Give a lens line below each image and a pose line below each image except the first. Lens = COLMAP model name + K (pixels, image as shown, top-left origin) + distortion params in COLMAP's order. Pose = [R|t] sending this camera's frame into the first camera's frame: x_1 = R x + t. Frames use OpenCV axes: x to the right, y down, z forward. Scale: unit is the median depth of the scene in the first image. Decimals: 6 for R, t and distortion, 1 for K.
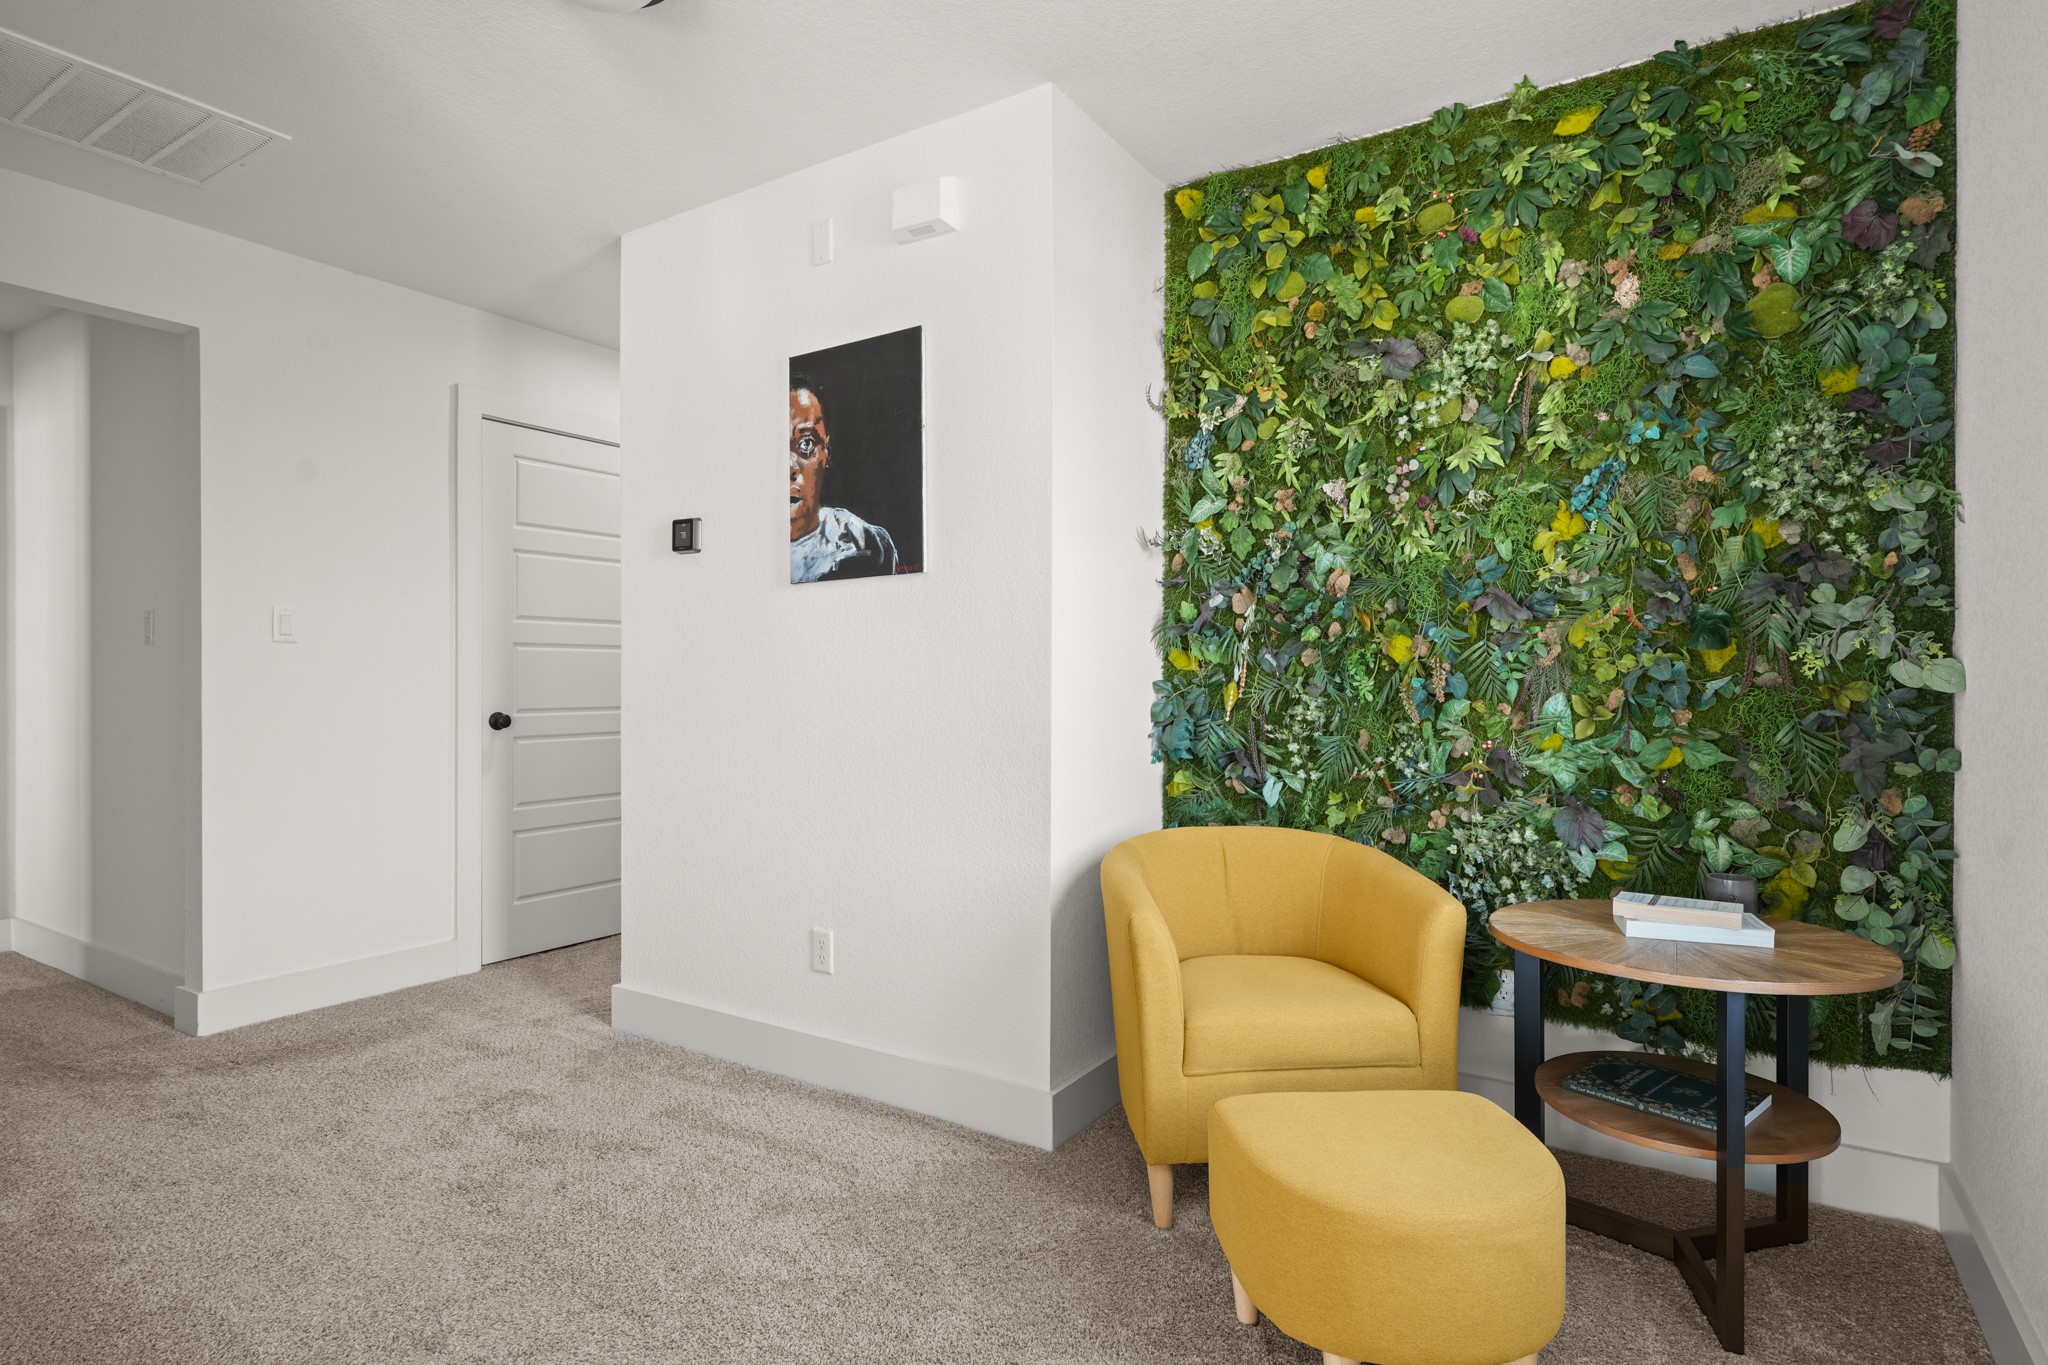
lens RADIAL K [[1082.2, 0, 1020.7], [0, 1082.2, 679.8], [0, 0, 1]] dist [0.000887, 0.000739]
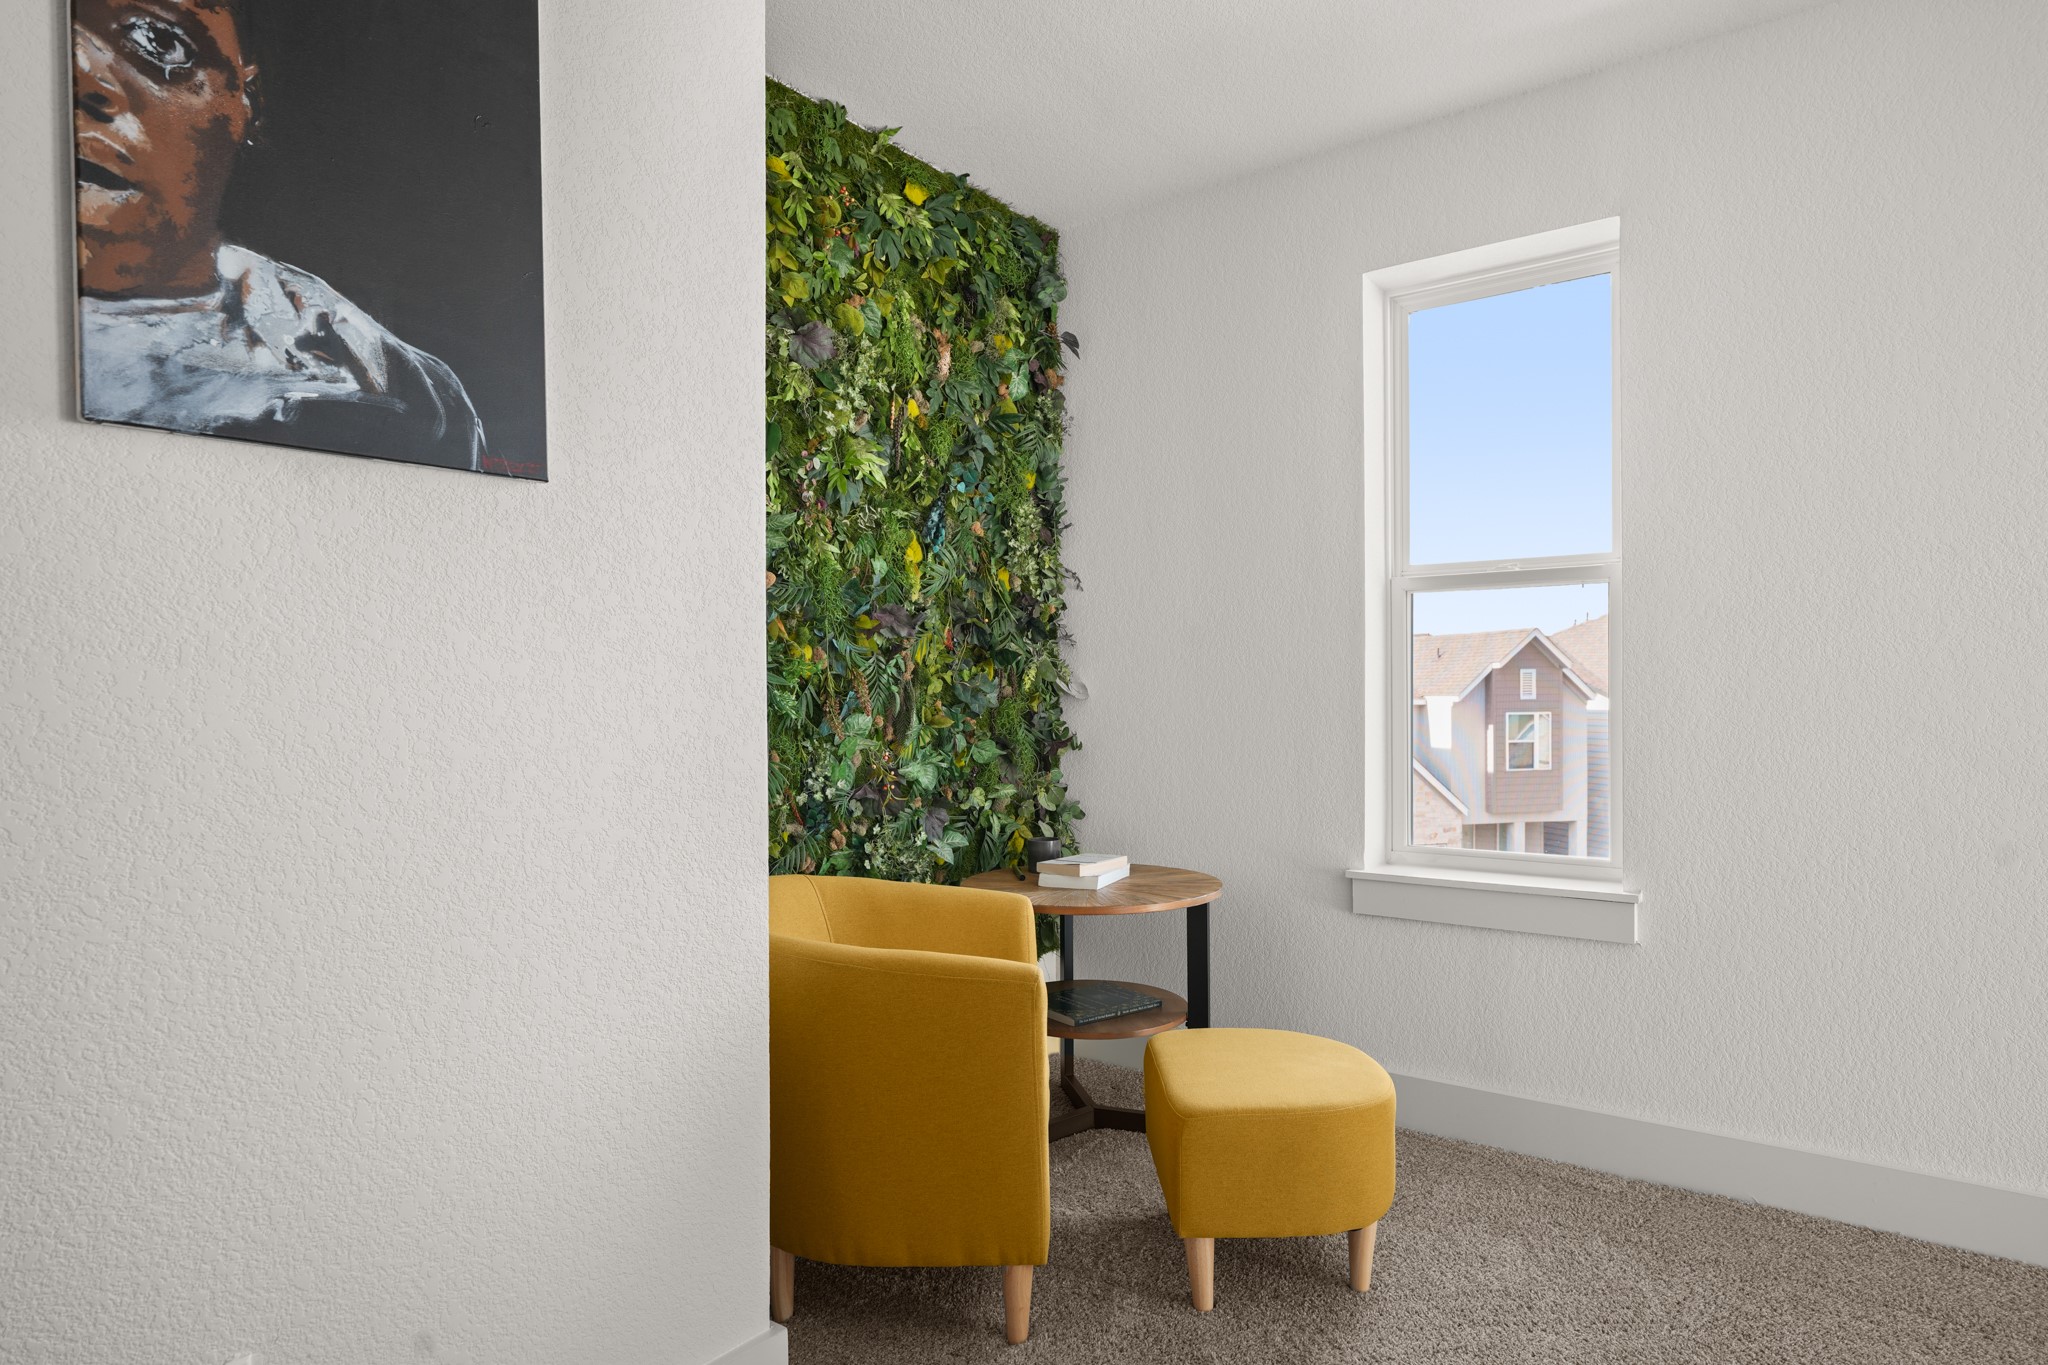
lens RADIAL K [[1153.5, 0, 1022.5], [0, 1153.5, 687.0], [0, 0, 1]] dist [0.003390, 0.001011]
pose [[0.054070, 0.001664, 0.998536, -0.576481], [0.009069, 0.999957, -0.002157, -0.001915], [-0.998496, 0.009172, 0.054053, 0.715170]]
